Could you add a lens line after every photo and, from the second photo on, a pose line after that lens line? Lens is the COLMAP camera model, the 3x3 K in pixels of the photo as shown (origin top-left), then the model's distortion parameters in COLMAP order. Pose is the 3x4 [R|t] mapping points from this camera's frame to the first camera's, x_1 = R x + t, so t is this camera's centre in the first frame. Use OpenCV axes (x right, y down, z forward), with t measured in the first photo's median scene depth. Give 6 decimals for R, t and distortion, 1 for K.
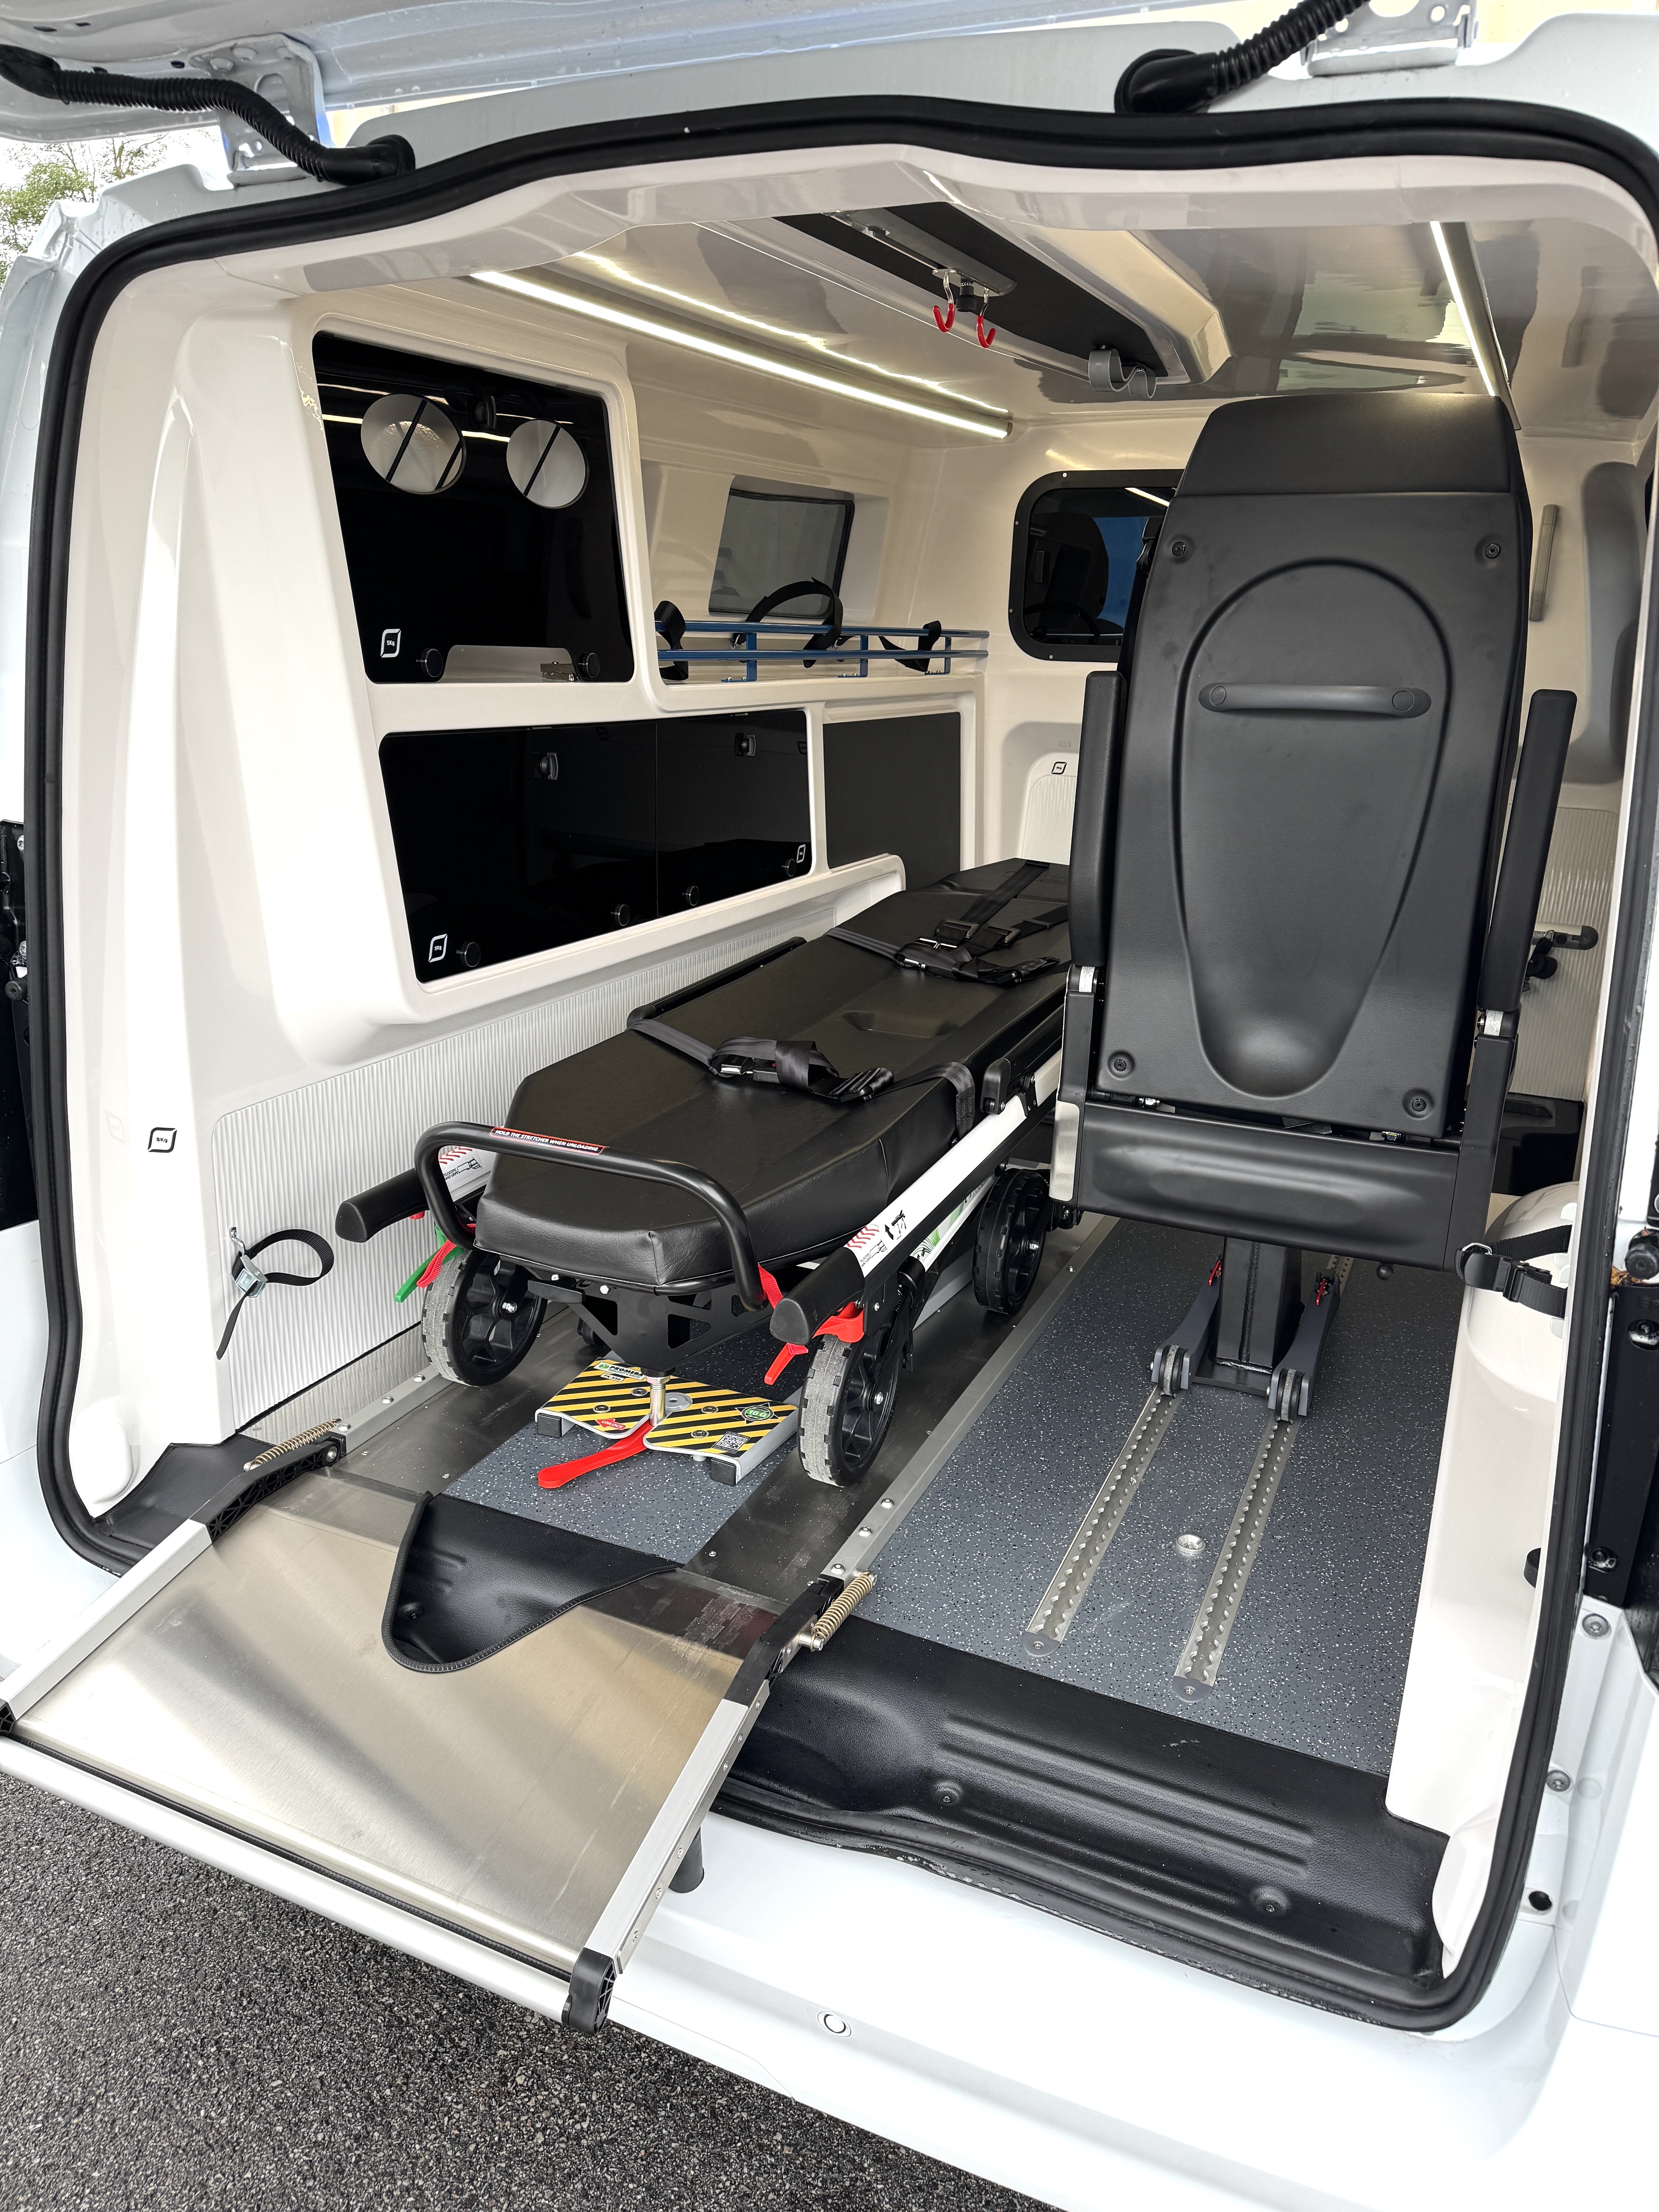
lens RADIAL K [[1549.9, 0, 794.4], [0, 1549.9, 1102.9], [0, 0, 1]] dist [0.082339, -0.090153]
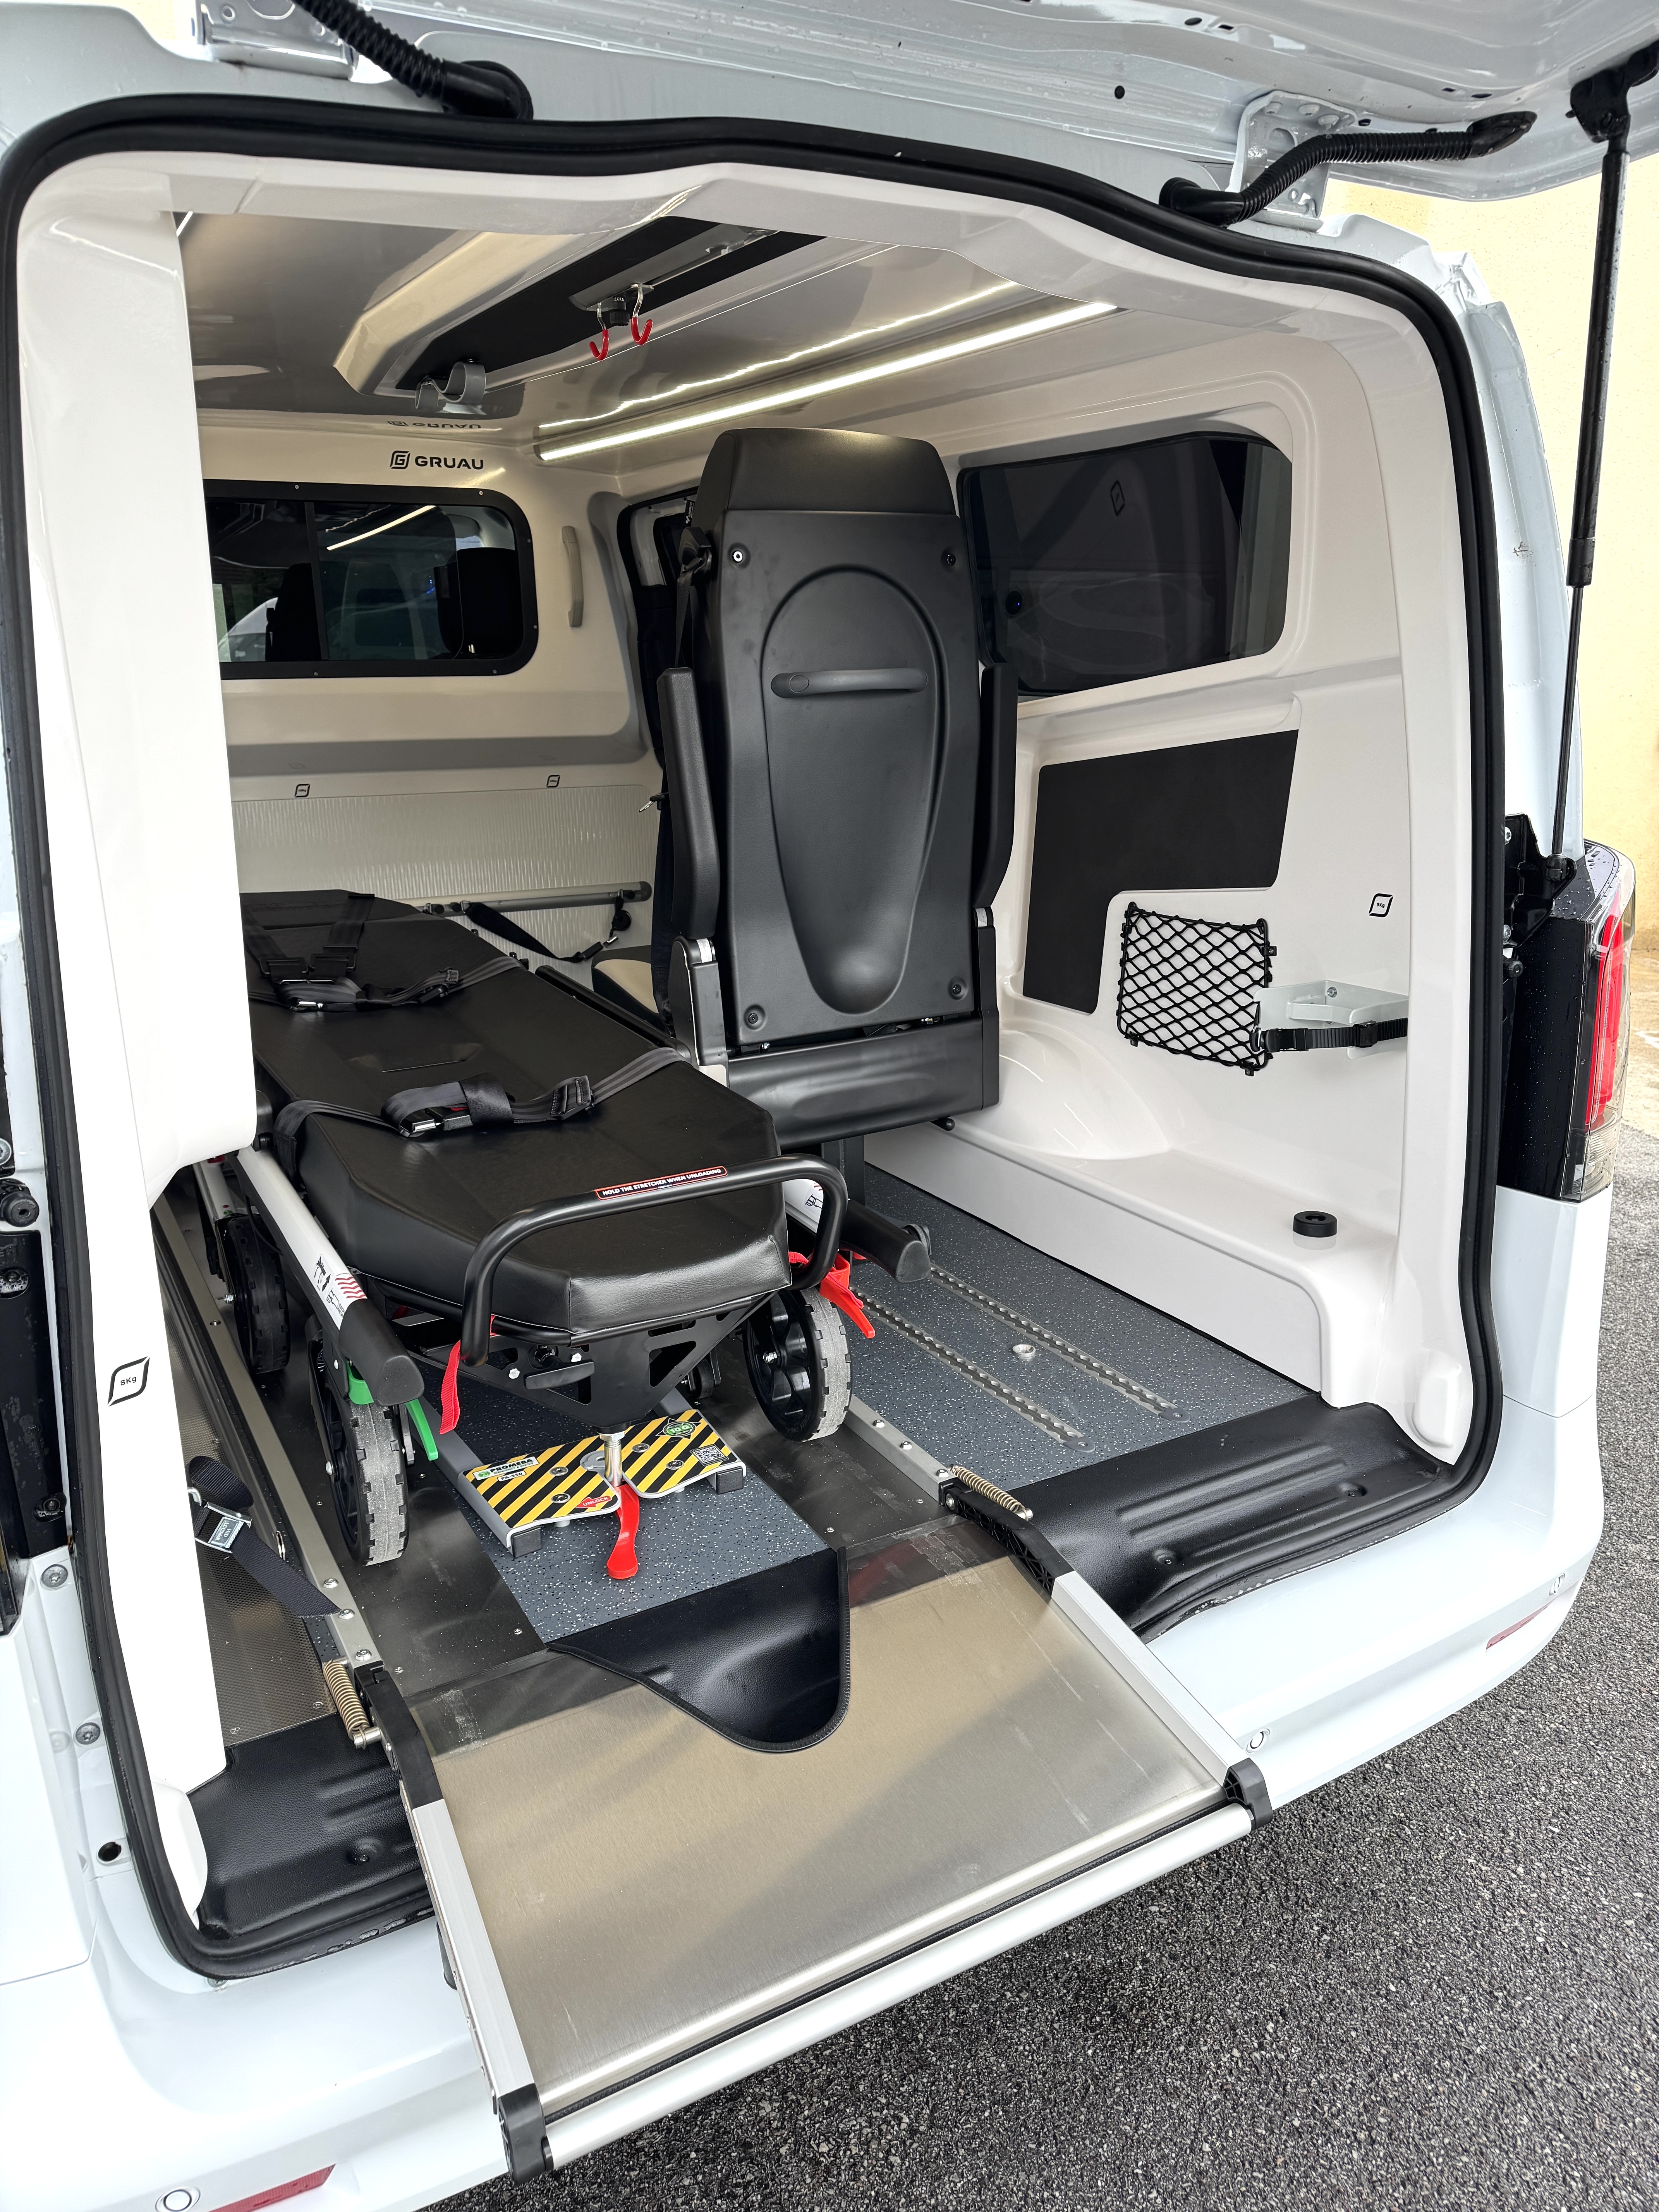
lens RADIAL K [[1557.4, 0, 829.5], [0, 1557.4, 1106.0], [0, 0, 1]] dist [0.089505, -0.118176]
pose [[0.581880, -0.257827, 0.771324, -0.702527], [0.269385, 0.955981, 0.116330, -0.087222], [-0.767364, 0.140093, 0.625720, 0.293108]]
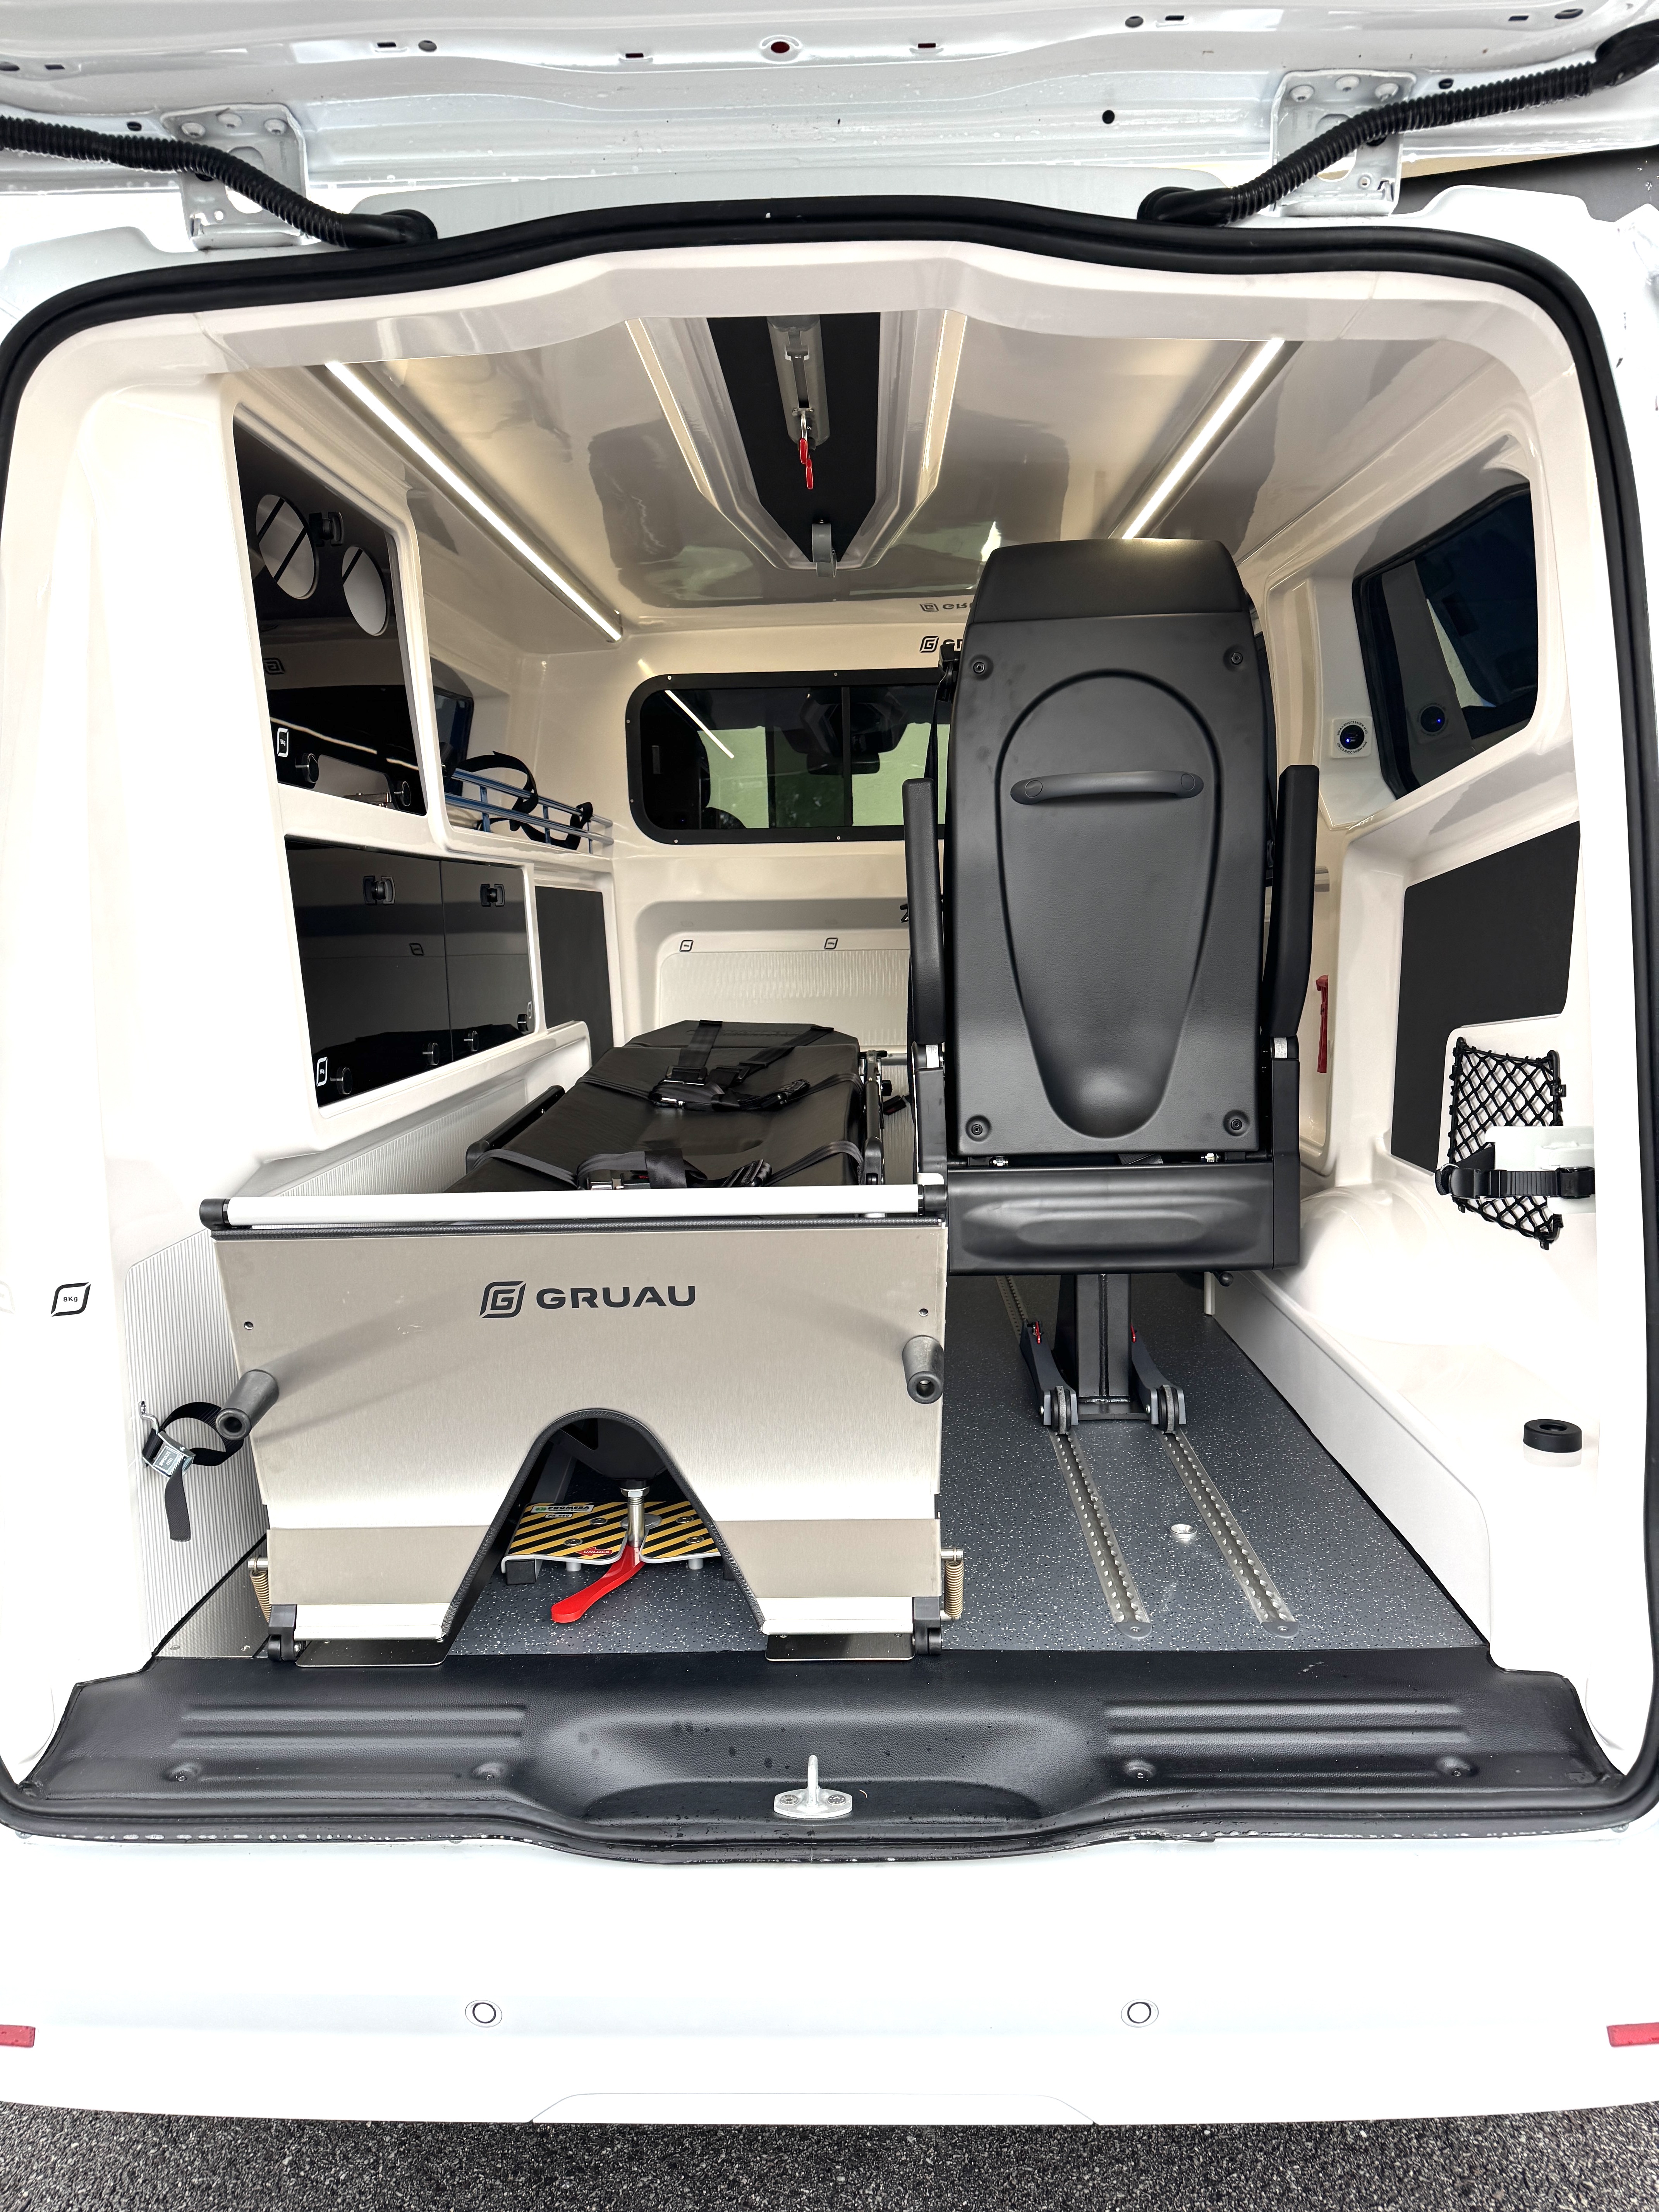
lens RADIAL K [[1552.0, 0, 816.8], [0, 1552.0, 1113.0], [0, 0, 1]] dist [0.068581, -0.083118]
pose [[0.917700, -0.098529, 0.384863, -0.336265], [0.159859, 0.978451, -0.130688, 0.096275], [-0.363693, 0.181457, 0.913674, 0.060779]]
